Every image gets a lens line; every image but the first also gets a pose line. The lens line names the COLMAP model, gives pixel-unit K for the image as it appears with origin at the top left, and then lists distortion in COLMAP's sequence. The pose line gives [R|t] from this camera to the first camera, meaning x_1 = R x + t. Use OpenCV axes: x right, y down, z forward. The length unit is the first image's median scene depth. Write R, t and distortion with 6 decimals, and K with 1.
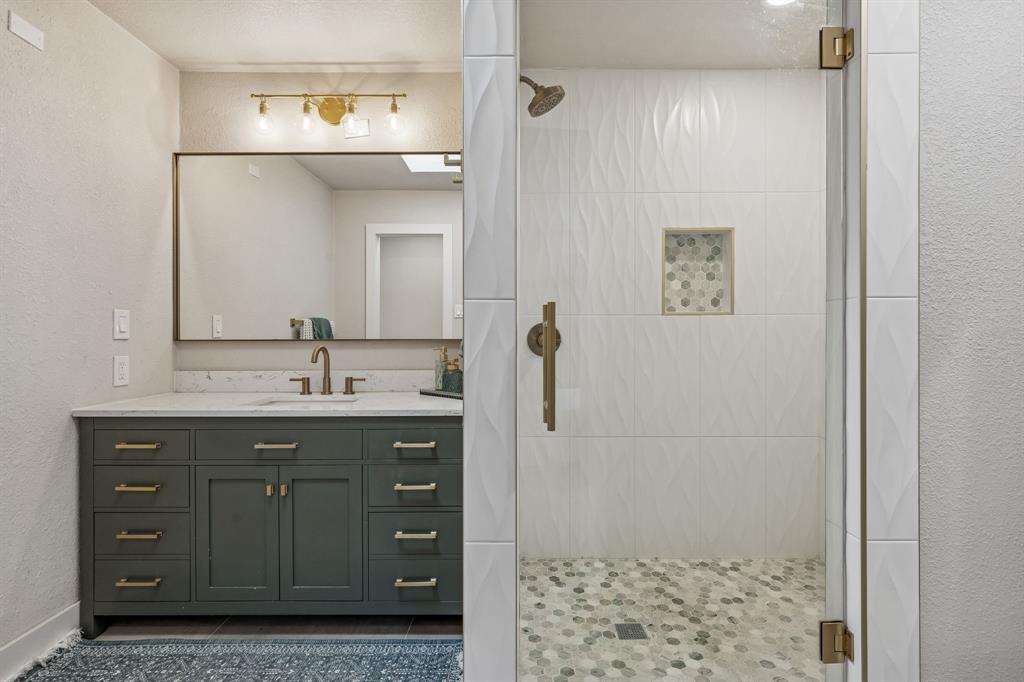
lens RADIAL K [[469.4, 0, 510.5], [0, 469.4, 335.2], [0, 0, 1]] dist [0.006817, 0.000138]
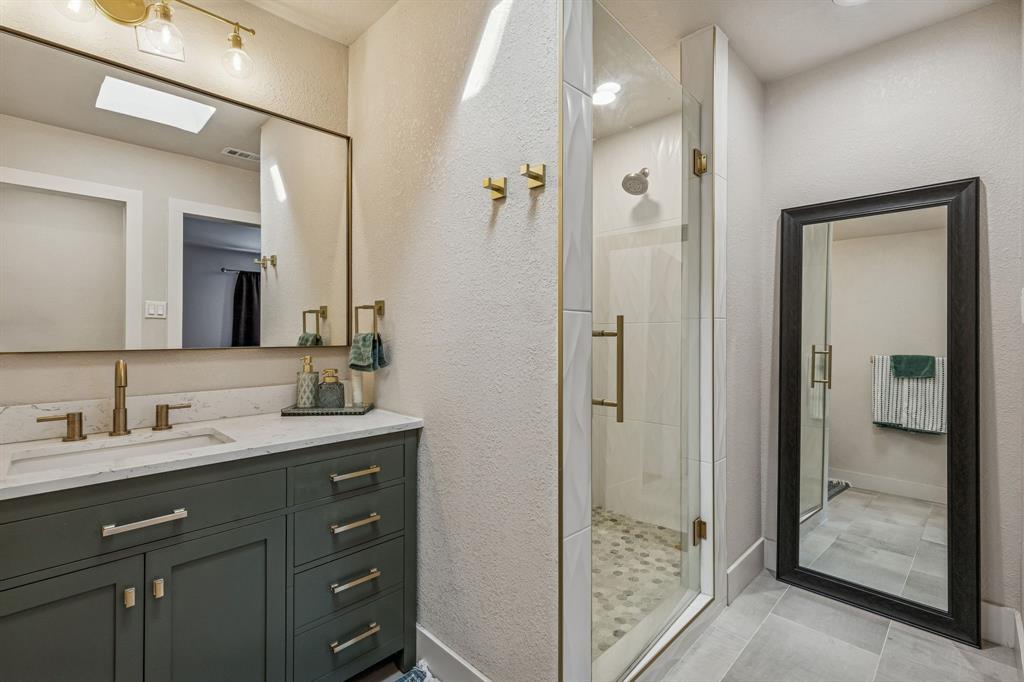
lens RADIAL K [[464.3, 0, 472.7], [0, 464.3, 336.1], [0, 0, 1]] dist [0.009887, -0.000047]
pose [[0.718365, -0.000891, 0.695666, -0.494507], [0.003281, 0.999992, -0.002107, -0.007831], [-0.695659, 0.003796, 0.718362, 0.198465]]
